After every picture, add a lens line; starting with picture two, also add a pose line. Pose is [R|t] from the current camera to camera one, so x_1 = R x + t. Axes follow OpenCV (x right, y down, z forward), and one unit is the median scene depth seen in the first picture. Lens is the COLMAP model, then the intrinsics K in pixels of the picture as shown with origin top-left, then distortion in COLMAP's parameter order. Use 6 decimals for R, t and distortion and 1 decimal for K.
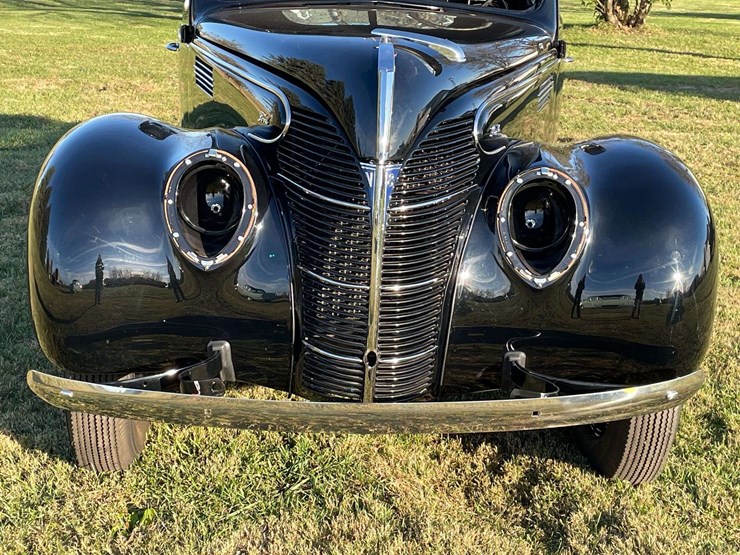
lens RADIAL K [[1010.1, 0, 368.1], [0, 1010.1, 254.0], [0, 0, 1]] dist [0.056861, -0.046595]
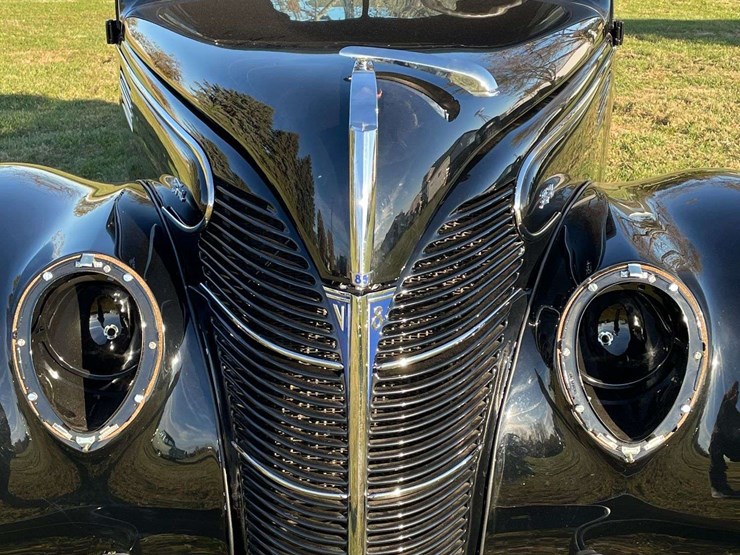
lens RADIAL K [[1032.6, 0, 370.0], [0, 1032.6, 277.5], [0, 0, 1]] dist [0.007253, 0.112239]
pose [[0.999299, -0.033559, -0.016571, 0.025965], [0.034417, 0.997919, 0.054531, -0.115315], [0.014707, -0.055063, 0.998375, 0.373334]]
